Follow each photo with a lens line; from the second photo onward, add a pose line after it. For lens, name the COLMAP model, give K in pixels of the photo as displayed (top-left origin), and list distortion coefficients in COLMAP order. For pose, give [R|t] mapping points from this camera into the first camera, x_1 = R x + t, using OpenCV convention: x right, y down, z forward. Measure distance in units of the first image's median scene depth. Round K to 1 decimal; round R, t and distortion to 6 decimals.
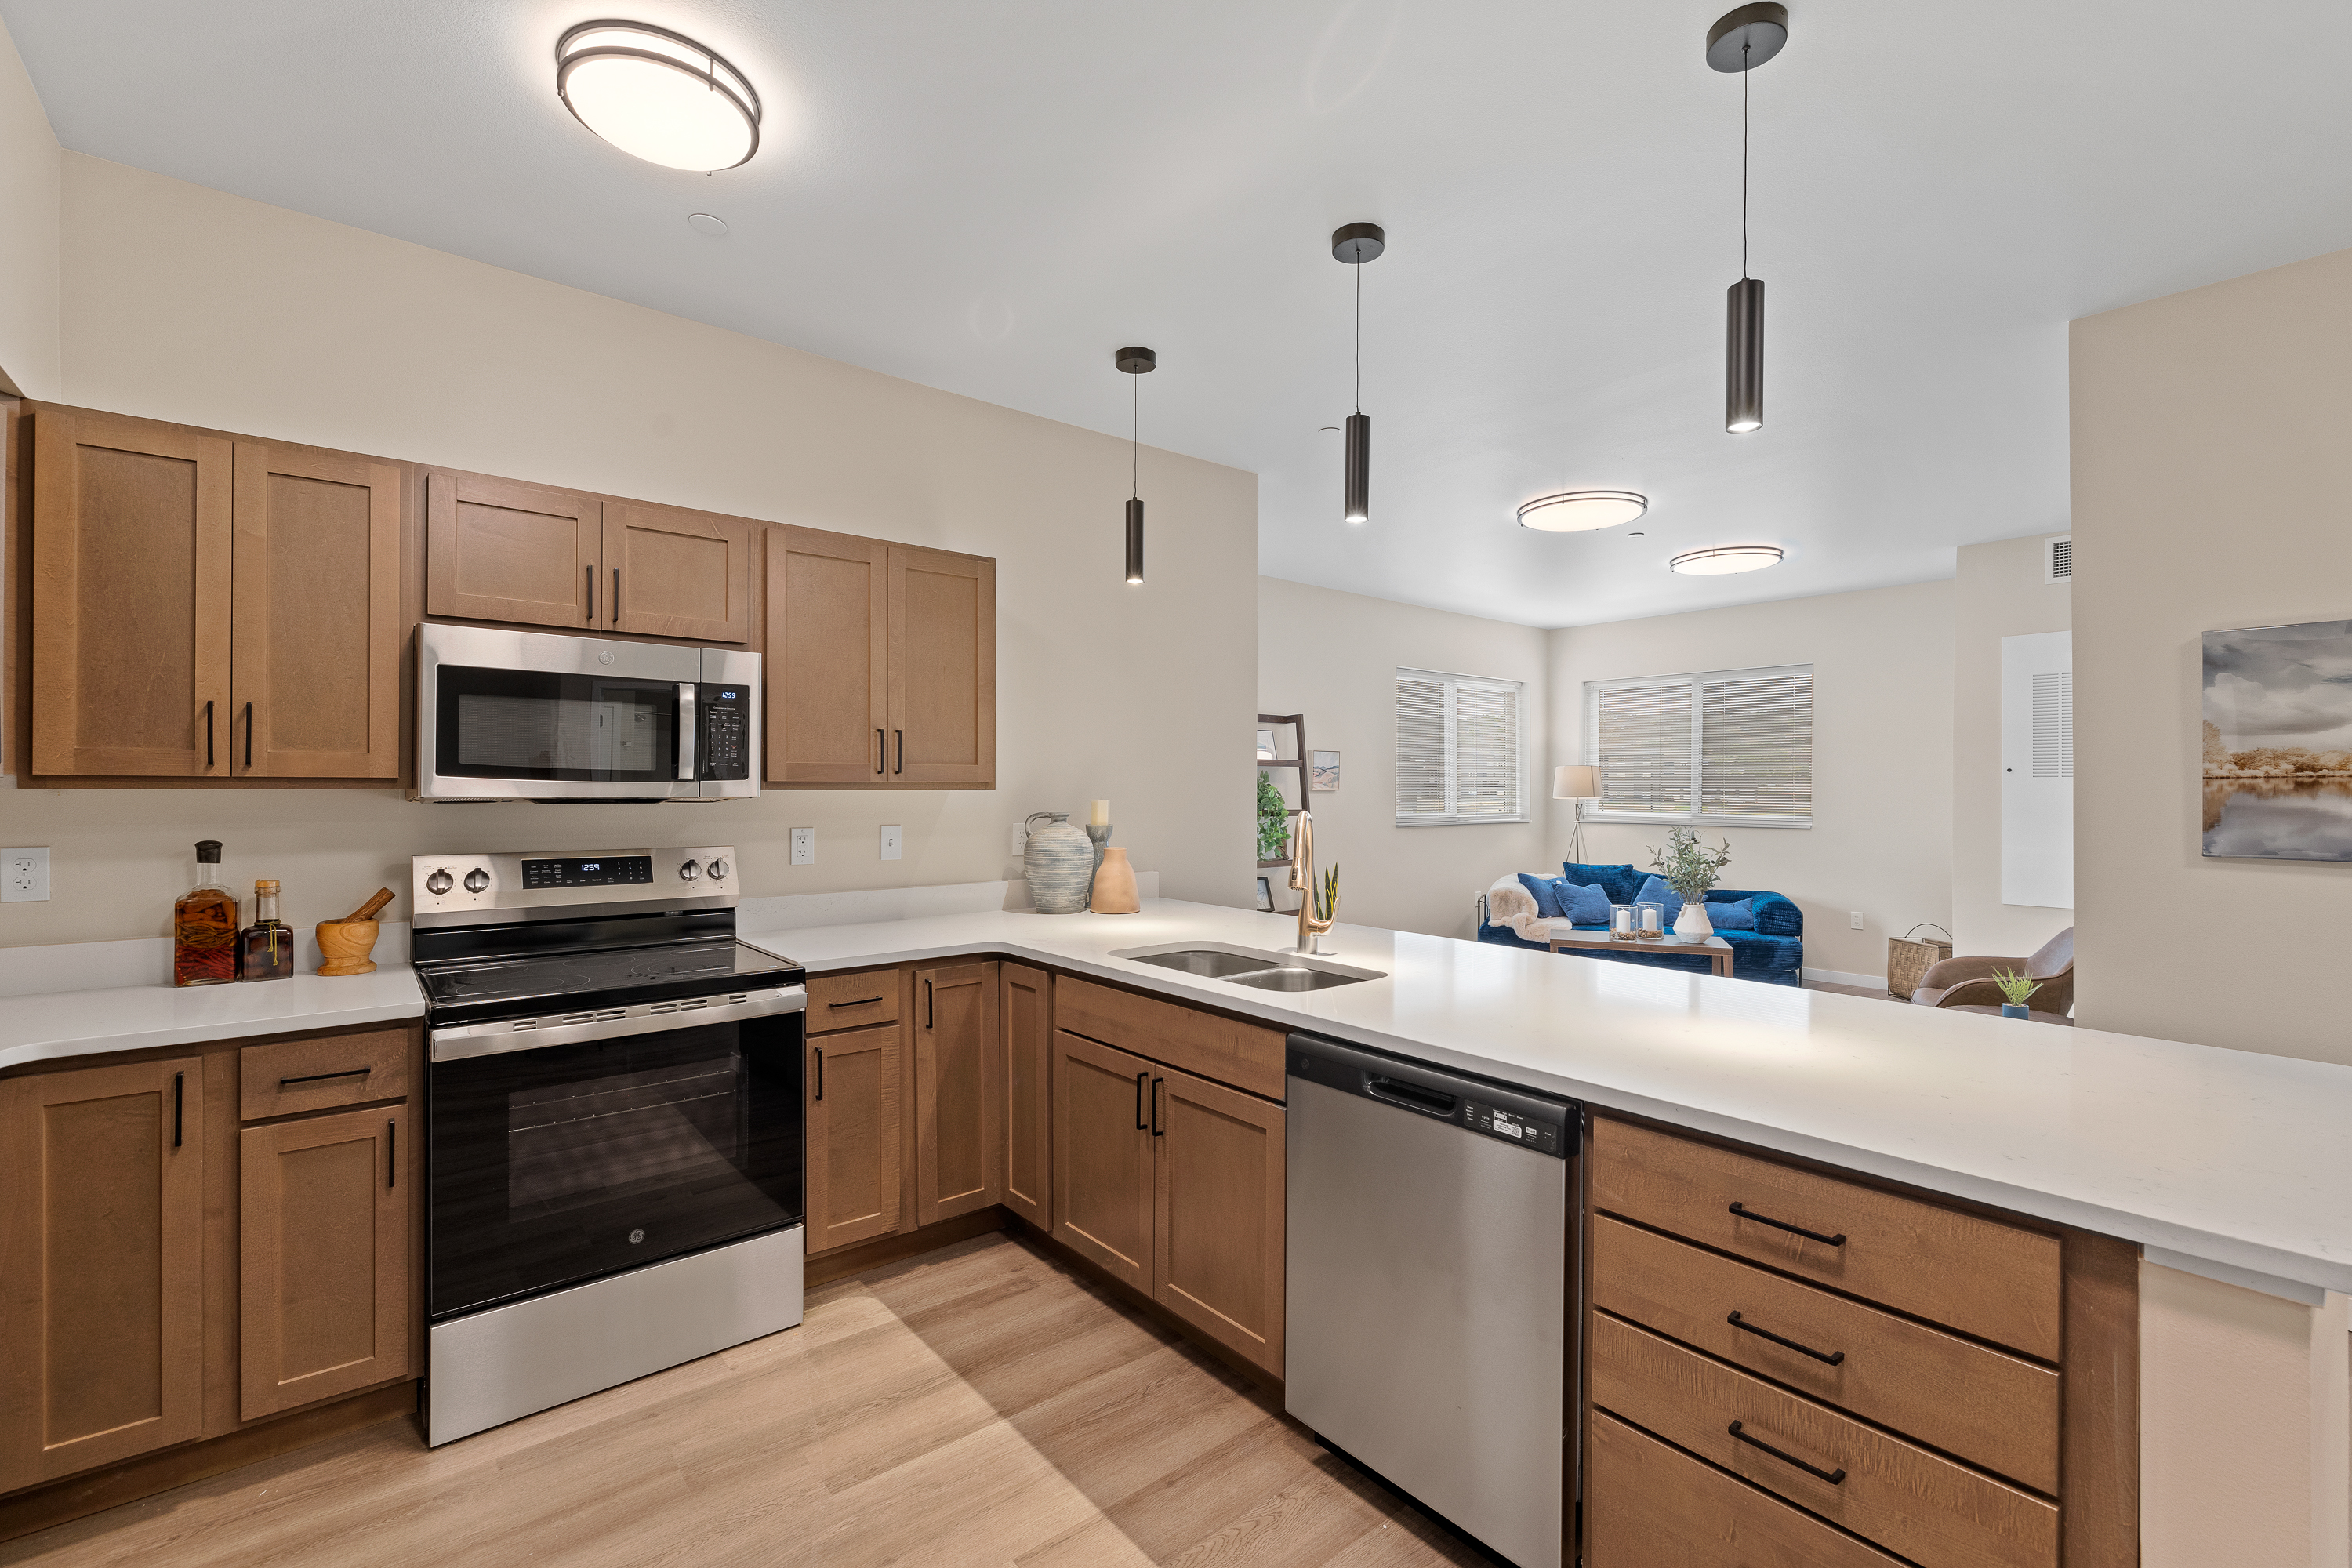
lens RADIAL K [[1017.6, 0, 1221.1], [0, 1017.6, 817.2], [0, 0, 1]] dist [0.004333, -0.002530]
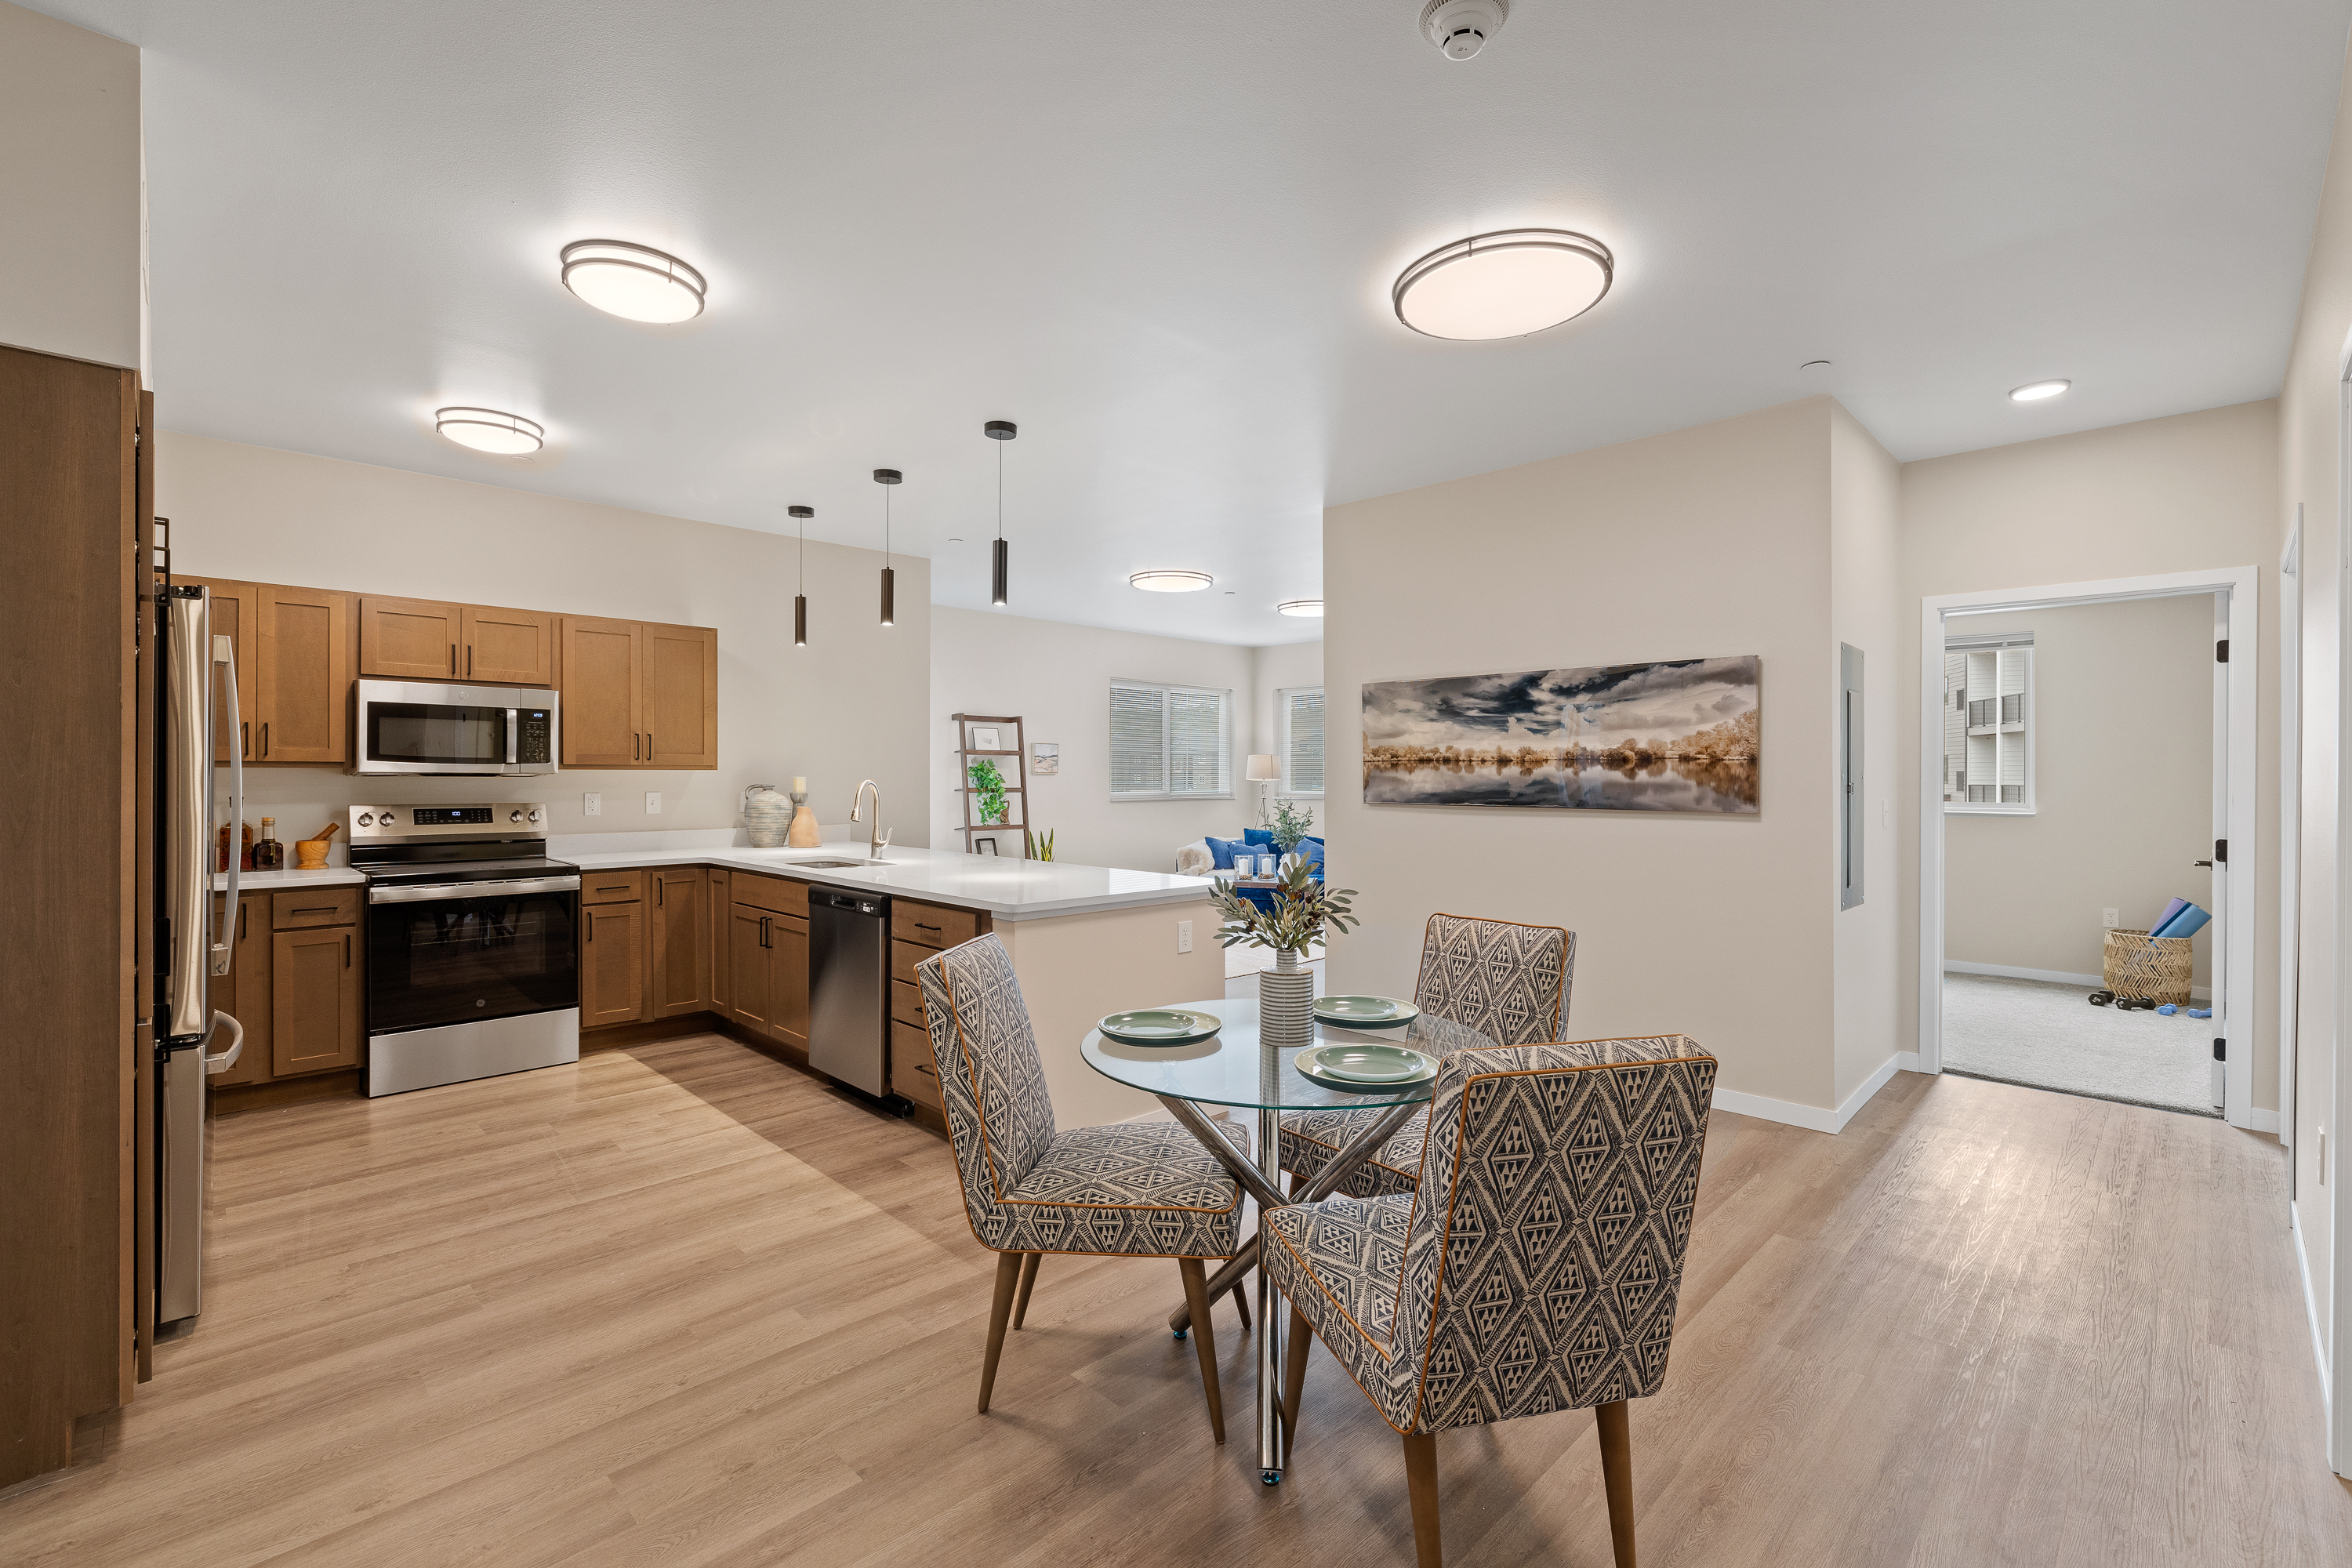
lens RADIAL K [[1017.6, 0, 1218.0], [0, 1017.6, 801.9], [0, 0, 1]] dist [0.004333, -0.002530]
pose [[0.996223, -0.004094, 0.086734, 0.551467], [0.004459, 0.999982, -0.004017, 0.043913], [-0.086716, 0.004389, 0.996223, -0.883204]]
